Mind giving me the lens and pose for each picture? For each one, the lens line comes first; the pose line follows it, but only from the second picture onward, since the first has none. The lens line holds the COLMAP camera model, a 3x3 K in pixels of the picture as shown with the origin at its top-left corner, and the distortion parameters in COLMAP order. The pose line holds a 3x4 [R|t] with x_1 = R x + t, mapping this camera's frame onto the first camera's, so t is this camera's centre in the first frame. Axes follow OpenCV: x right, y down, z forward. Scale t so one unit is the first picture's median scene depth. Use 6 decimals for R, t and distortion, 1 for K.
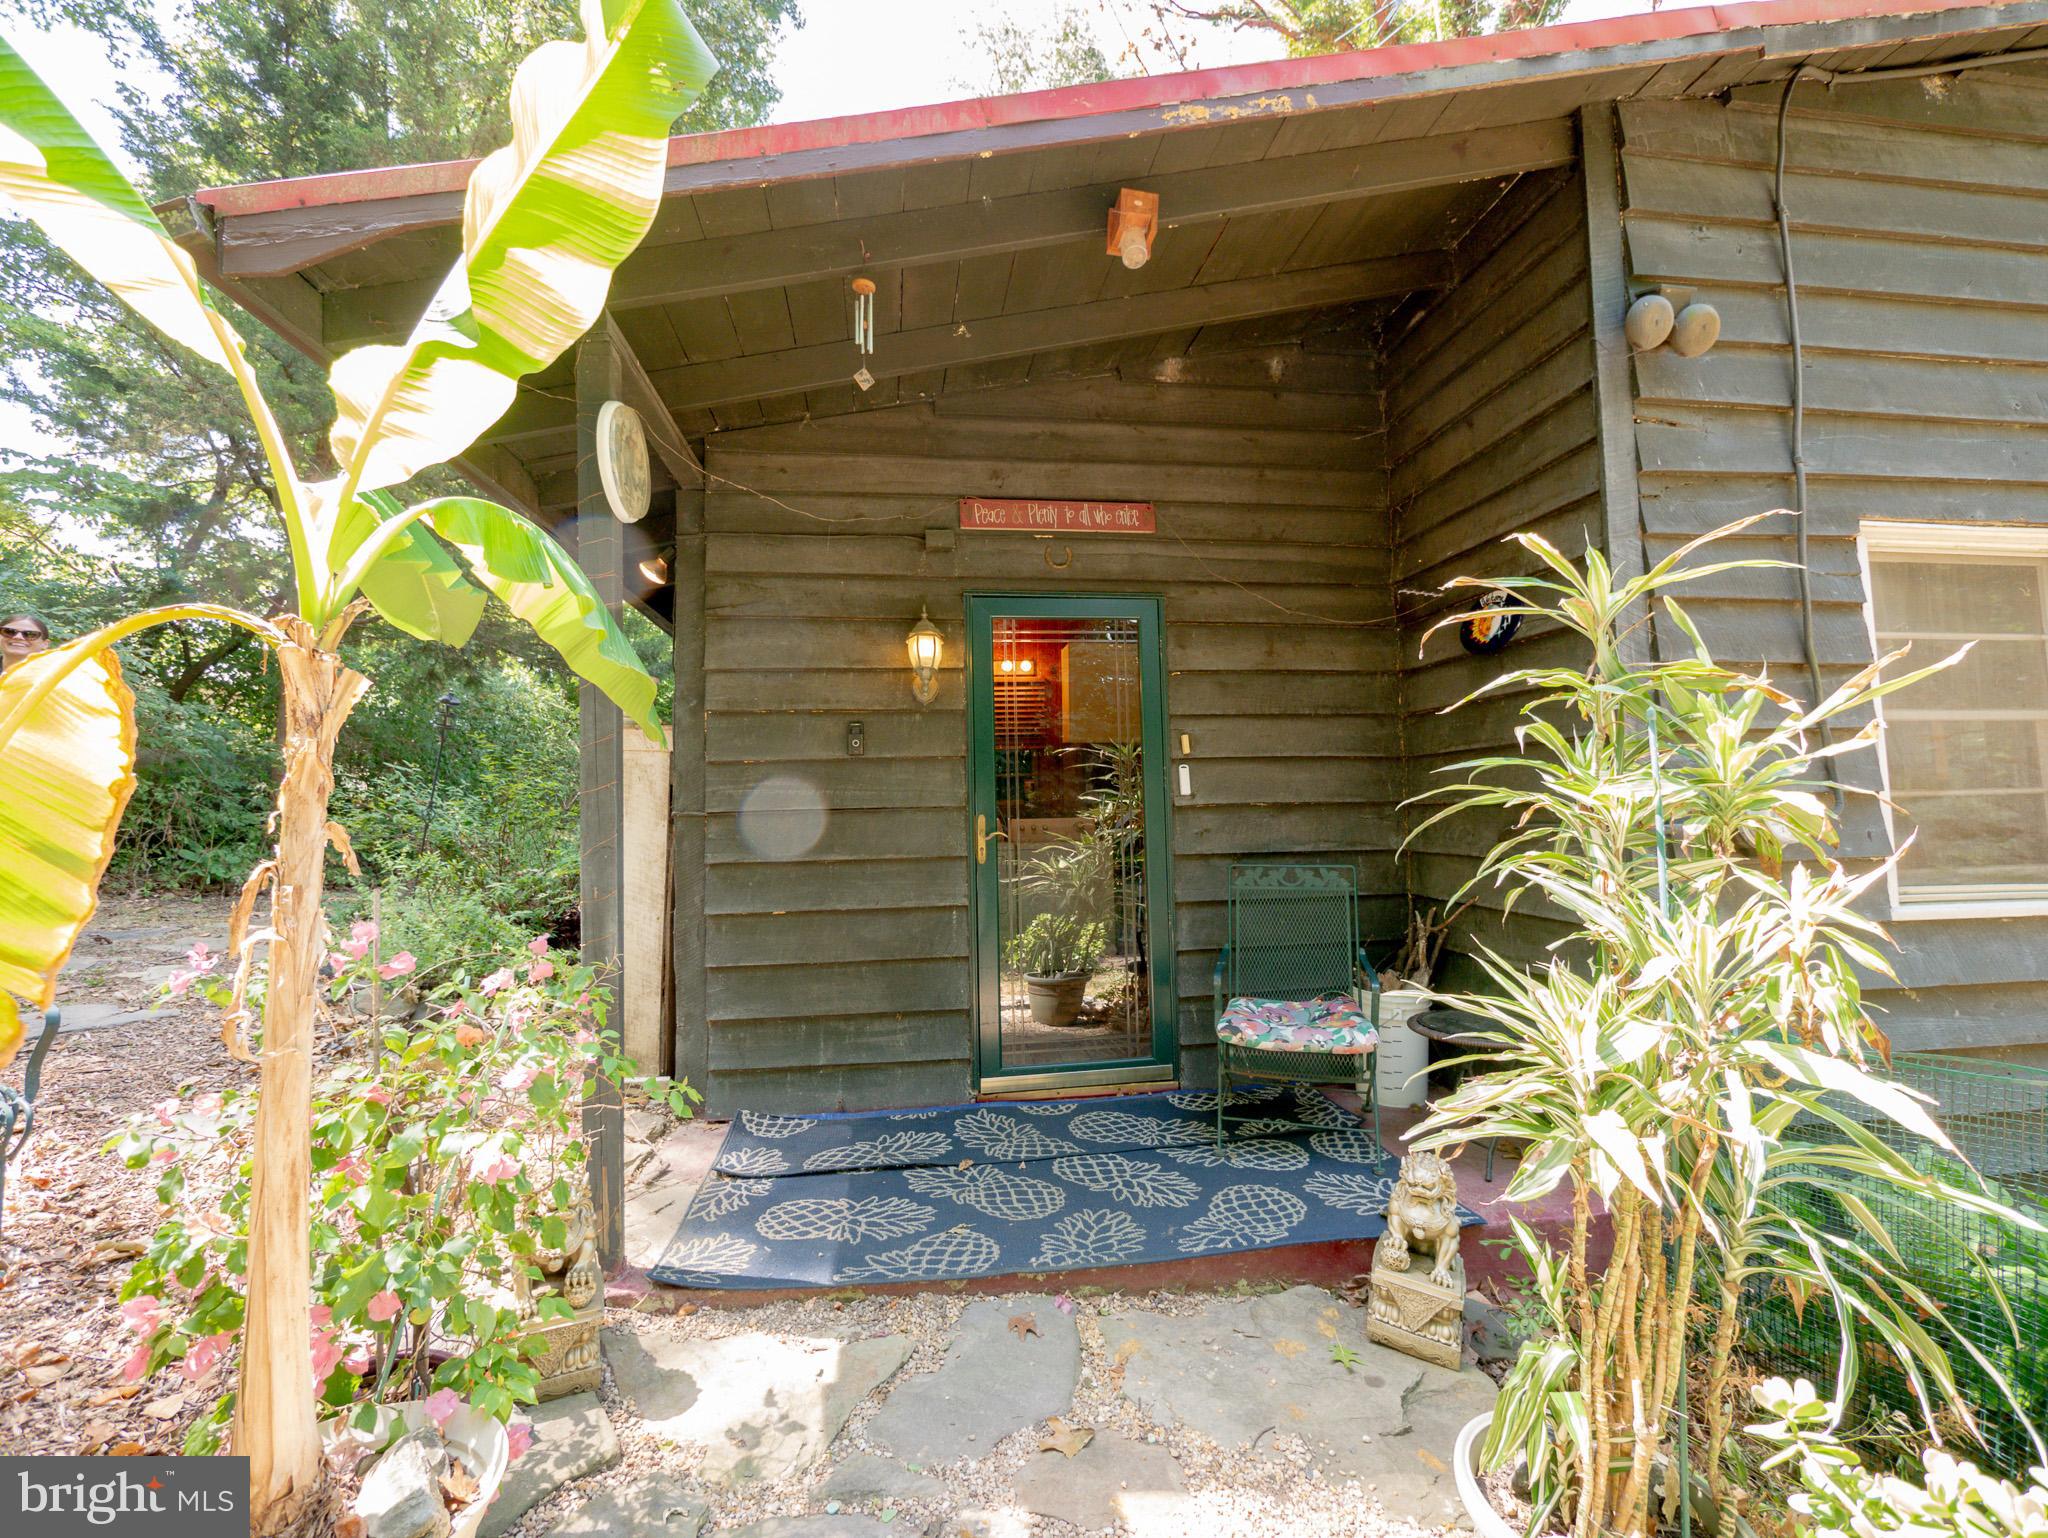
lens RADIAL K [[821.0, 0, 1019.9], [0, 821.0, 765.2], [0, 0, 1]] dist [-0.000686, -0.000012]
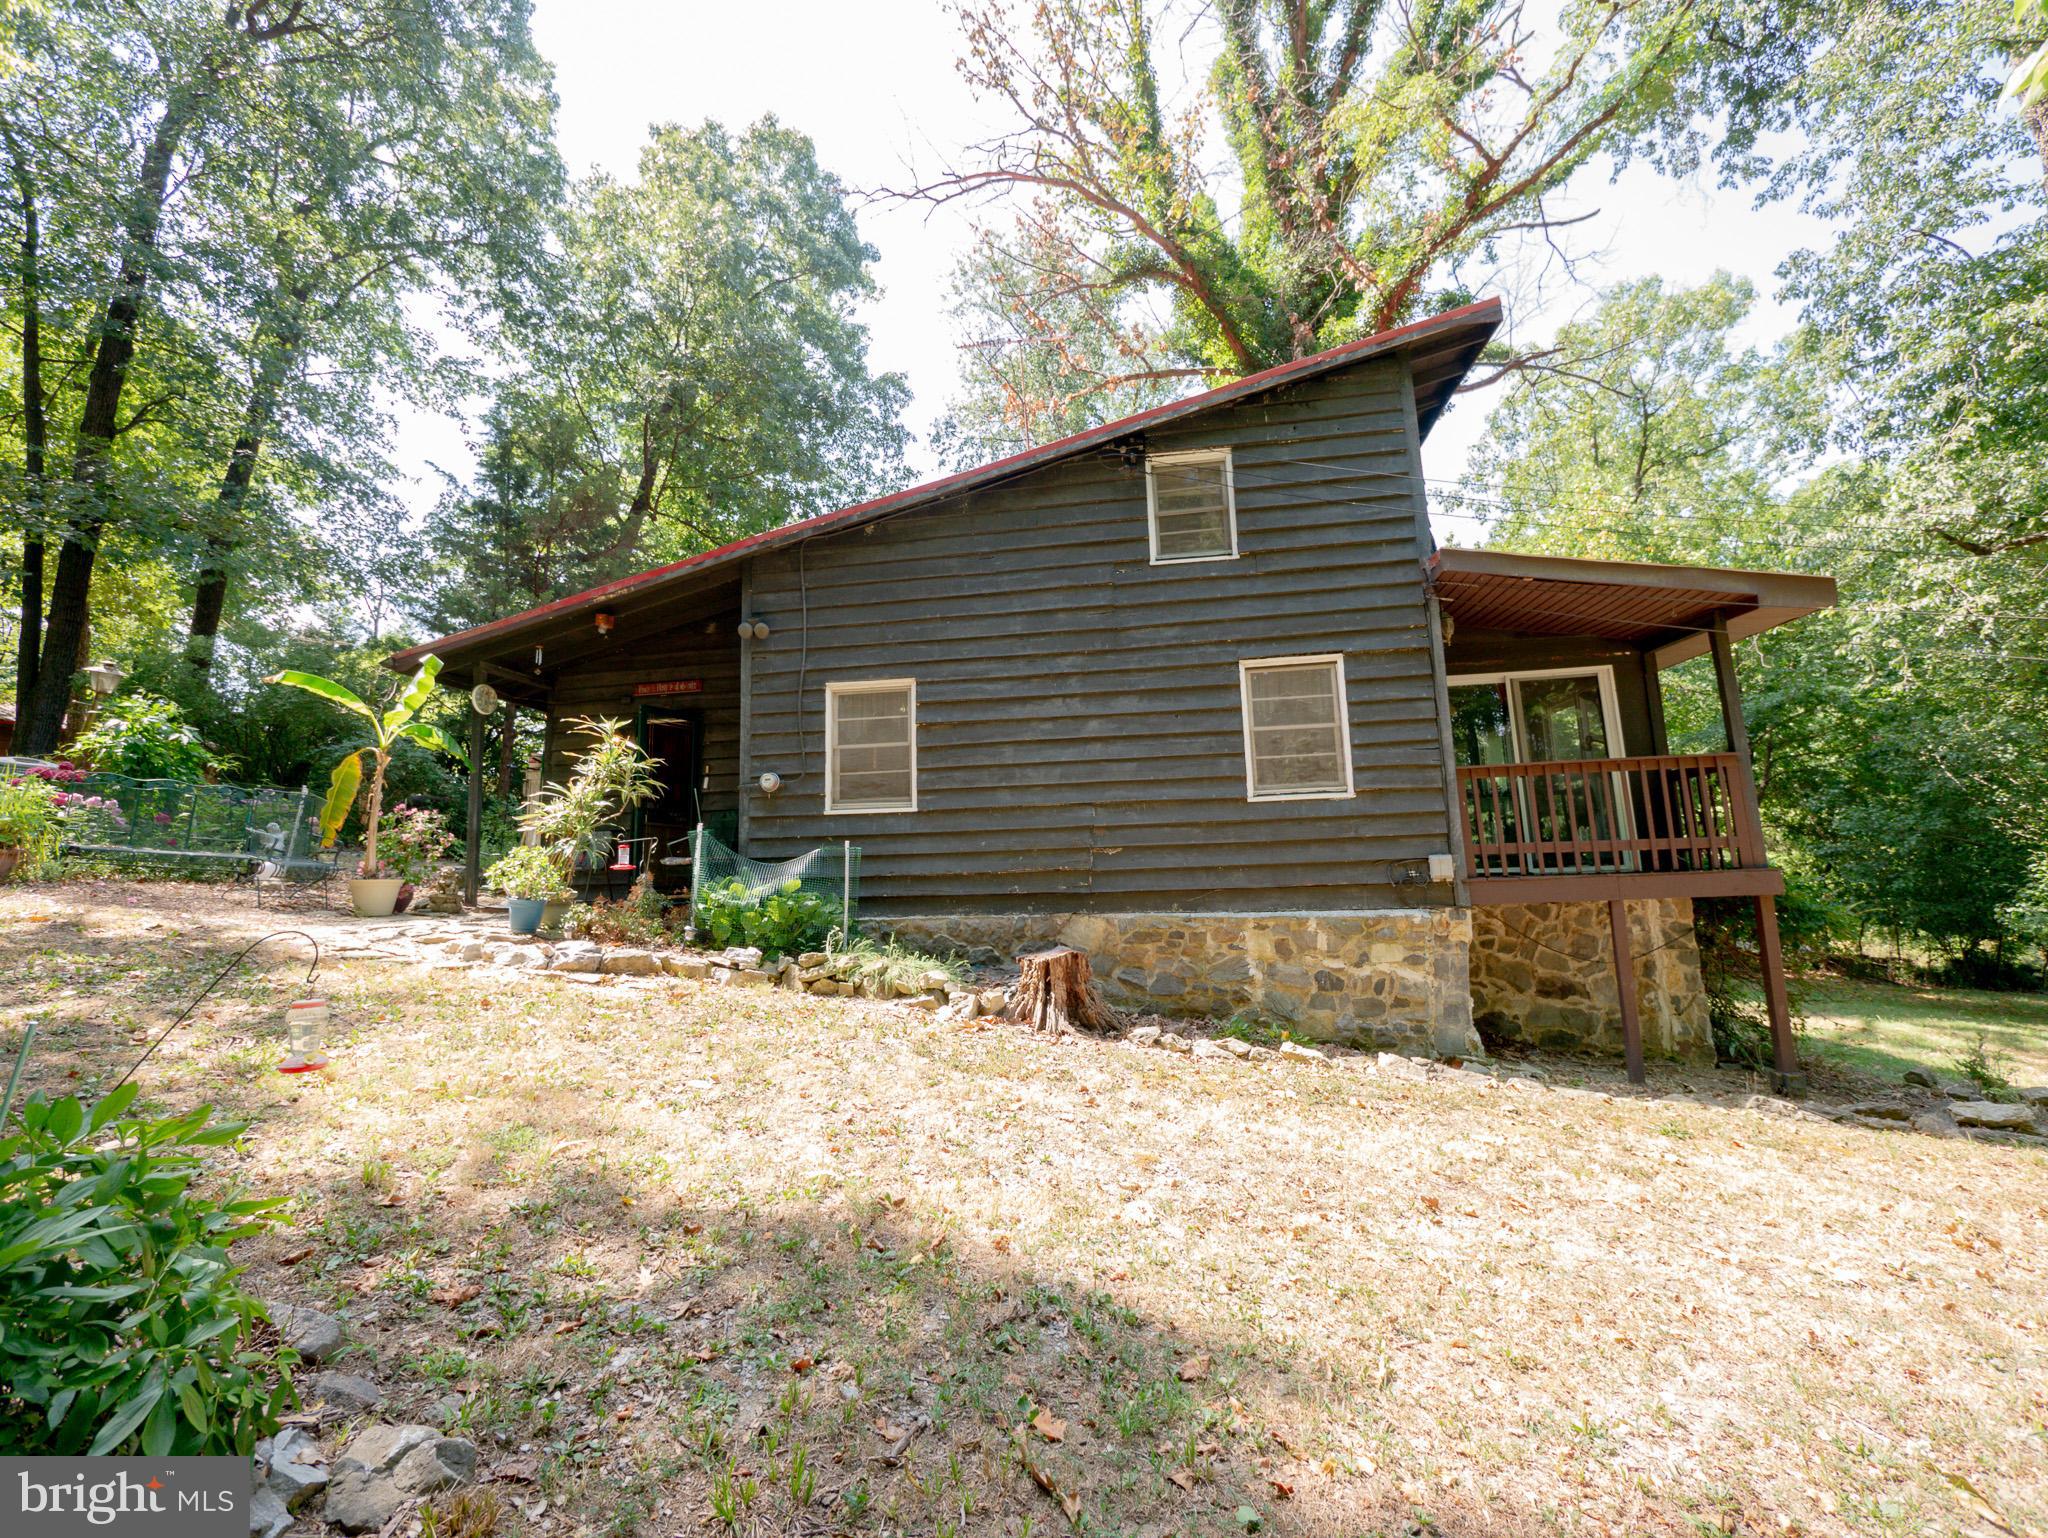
lens RADIAL K [[821.0, 0, 1023.0], [0, 821.0, 765.0], [0, 0, 1]] dist [-0.000686, -0.000012]
pose [[0.965914, -0.047773, -0.254417, 1.870347], [0.028105, 0.996367, -0.080392, 0.203090], [0.257334, 0.070502, 0.963747, -1.299462]]
